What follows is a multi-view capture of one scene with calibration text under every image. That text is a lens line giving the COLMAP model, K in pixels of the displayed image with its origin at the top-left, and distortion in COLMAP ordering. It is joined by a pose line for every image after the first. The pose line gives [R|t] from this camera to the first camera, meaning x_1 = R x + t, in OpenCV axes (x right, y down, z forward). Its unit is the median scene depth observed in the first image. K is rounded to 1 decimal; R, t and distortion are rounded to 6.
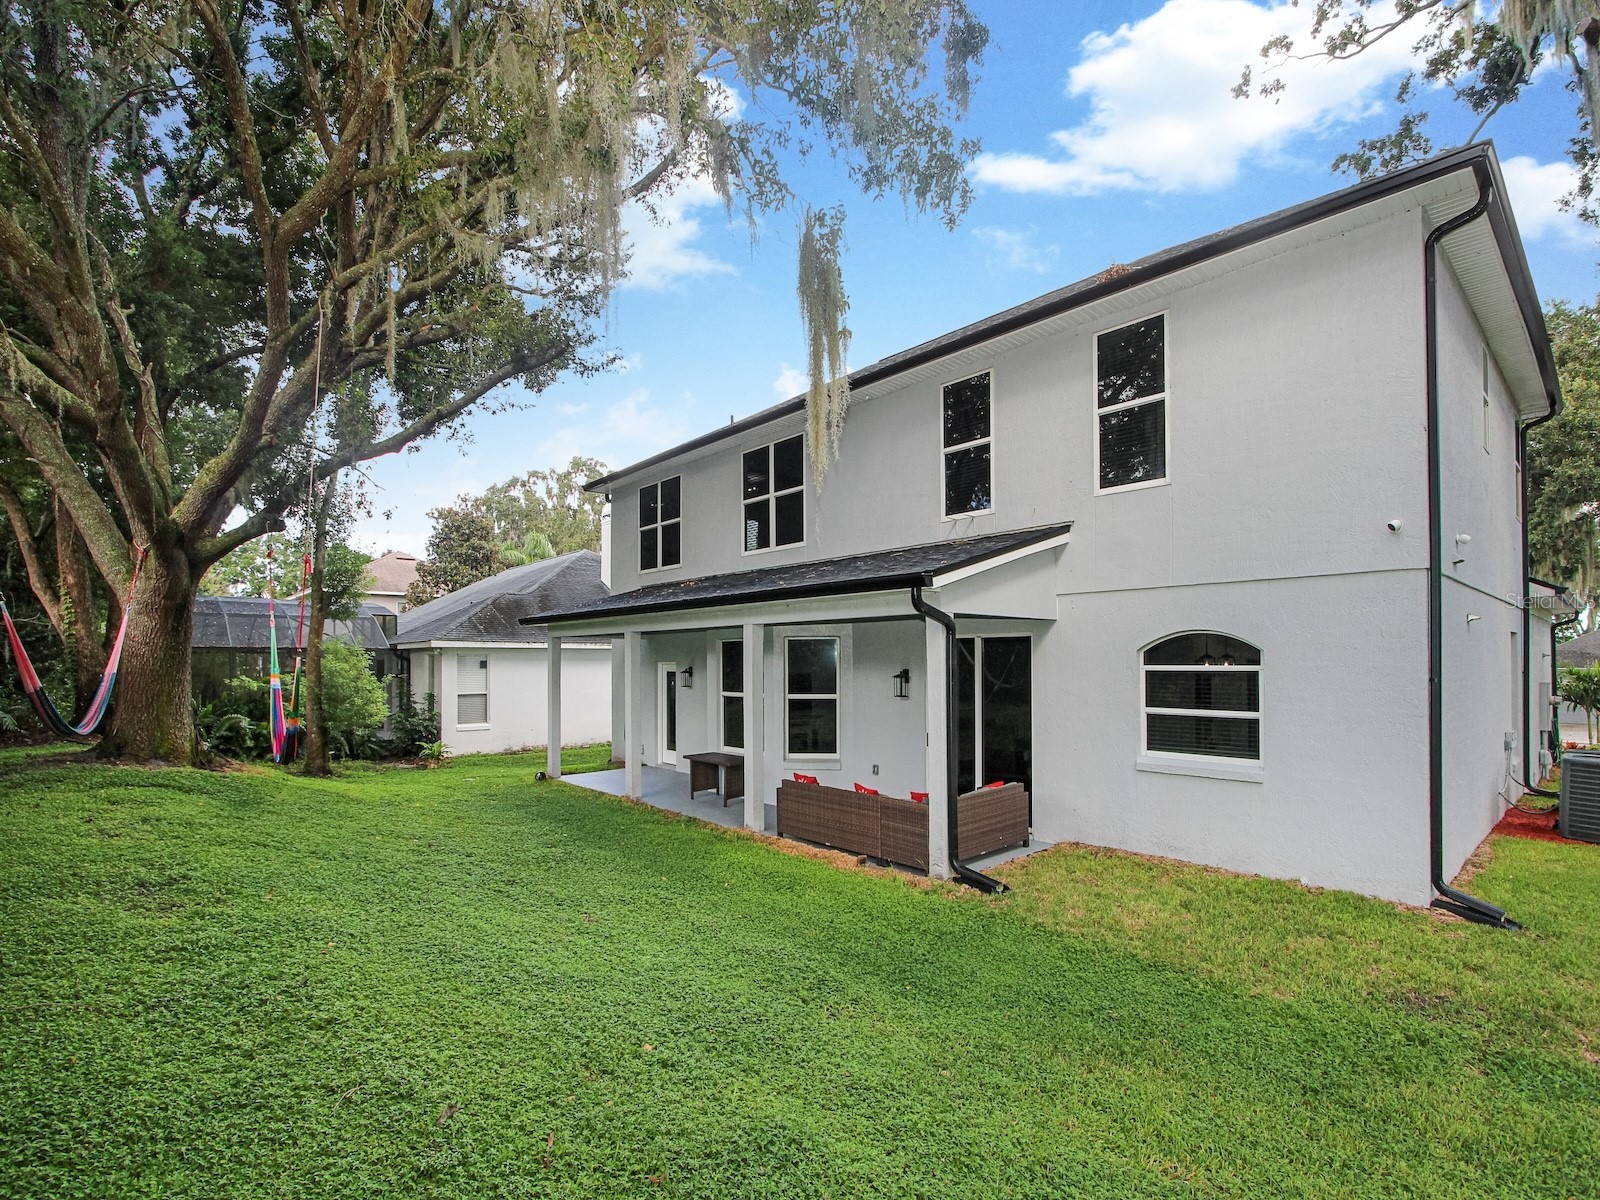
lens RADIAL K [[754.6, 0, 800.4], [0, 754.6, 645.8], [0, 0, 1]] dist [-0.002523, 0.000780]
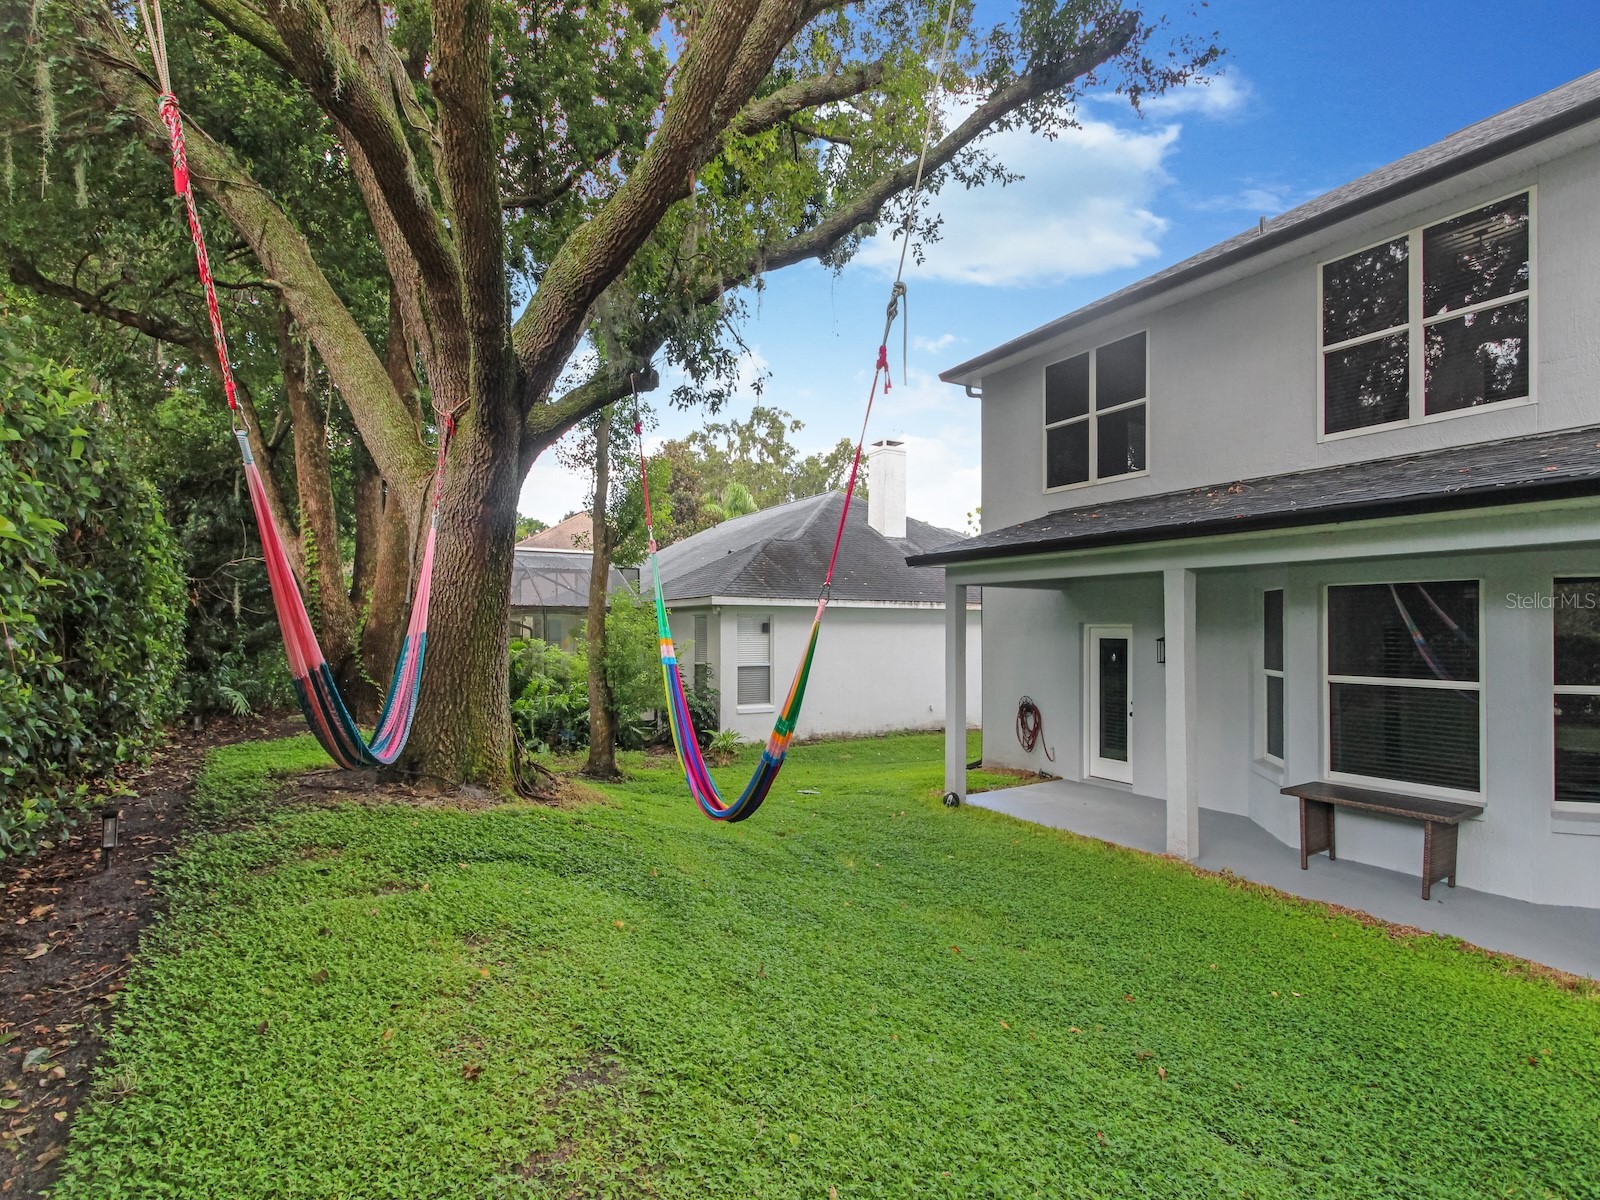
lens RADIAL K [[761.6, 0, 802.5], [0, 761.6, 622.9], [0, 0, 1]] dist [0.008642, 0.000660]
pose [[0.985891, 0.003577, -0.167350, -0.339630], [-0.001390, 0.999912, 0.013186, 0.012826], [0.167382, -0.012768, 0.985809, 0.315200]]
